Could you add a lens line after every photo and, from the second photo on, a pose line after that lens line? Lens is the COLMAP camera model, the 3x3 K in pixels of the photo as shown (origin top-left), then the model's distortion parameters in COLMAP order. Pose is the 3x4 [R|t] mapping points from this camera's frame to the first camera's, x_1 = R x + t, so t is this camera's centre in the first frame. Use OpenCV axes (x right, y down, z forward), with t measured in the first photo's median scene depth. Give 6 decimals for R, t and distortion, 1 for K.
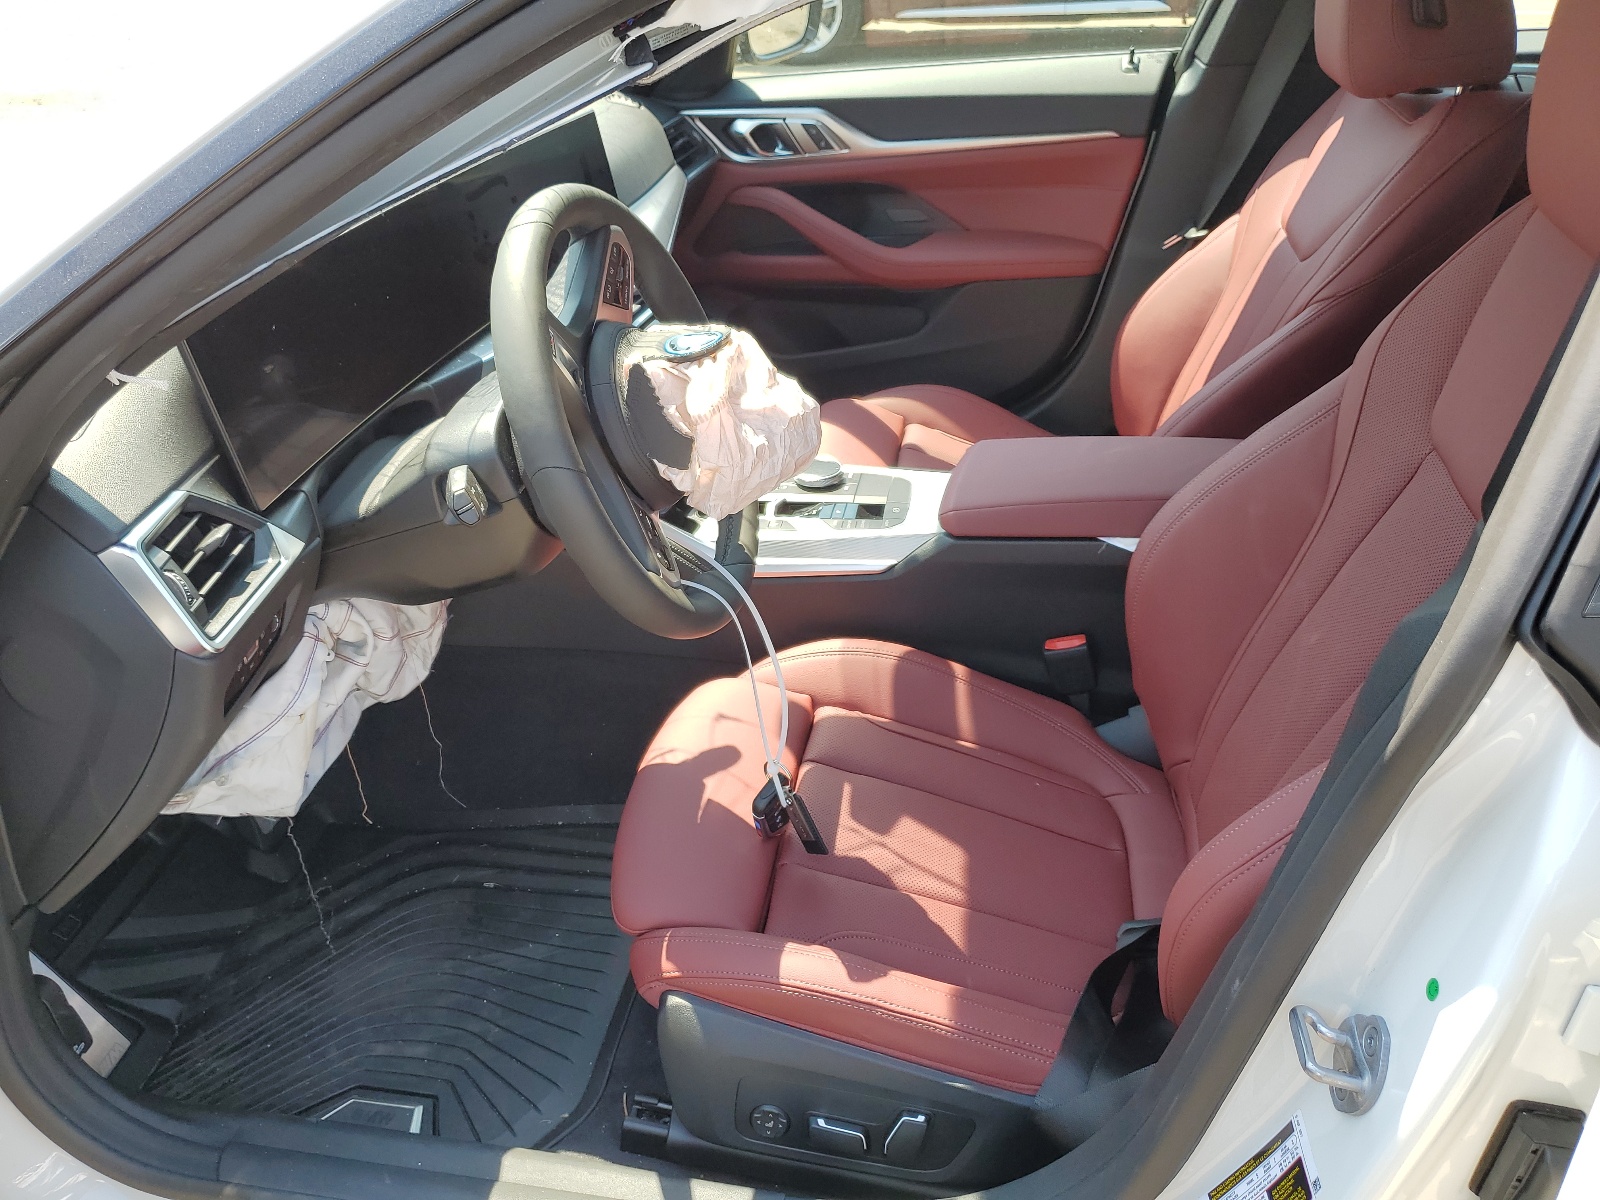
lens RADIAL K [[1204.7, 0, 800.0], [0, 1204.7, 600.0], [0, 0, 1]] dist [0.064977, -0.165560]
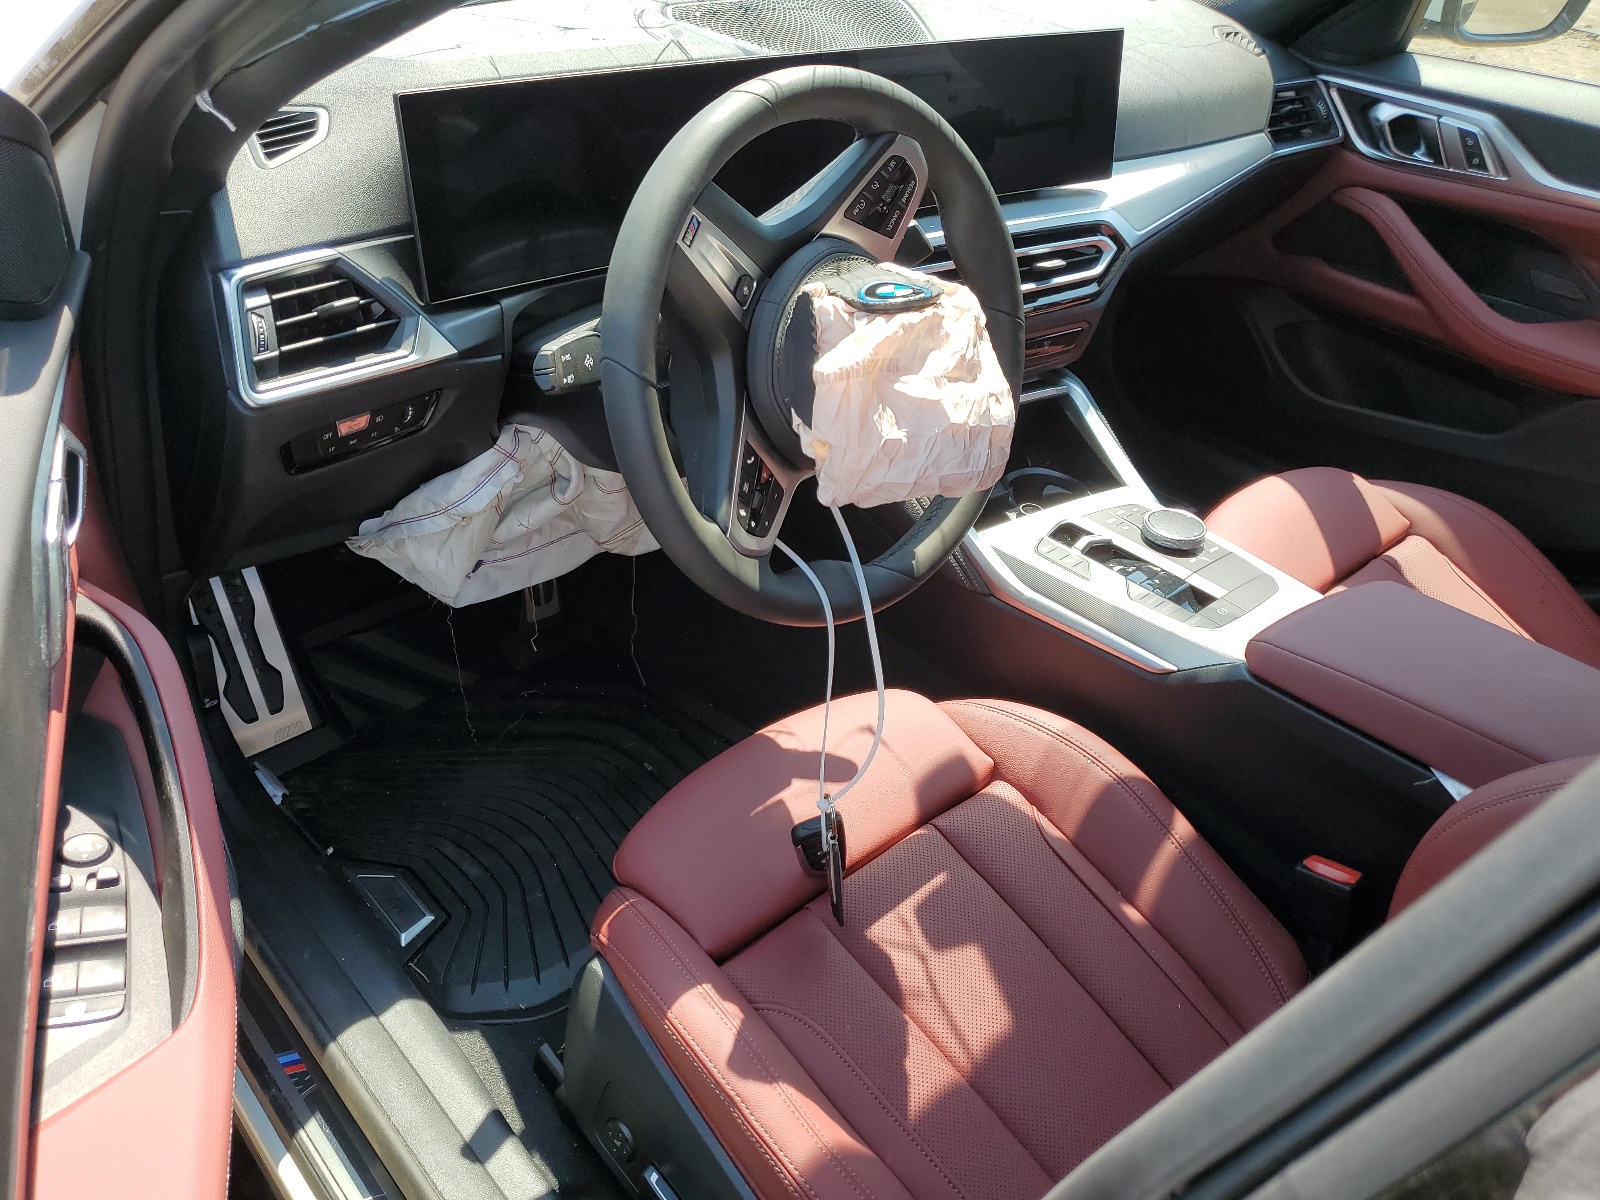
lens RADIAL K [[1225.9, 0, 800.0], [0, 1225.9, 628.2], [0, 0, 1]] dist [-0.000152, 0.004606]
pose [[0.779605, 0.449477, -0.436104, 0.243566], [-0.420257, 0.891751, 0.167820, -0.093152], [0.464328, 0.052442, 0.884110, 0.189148]]
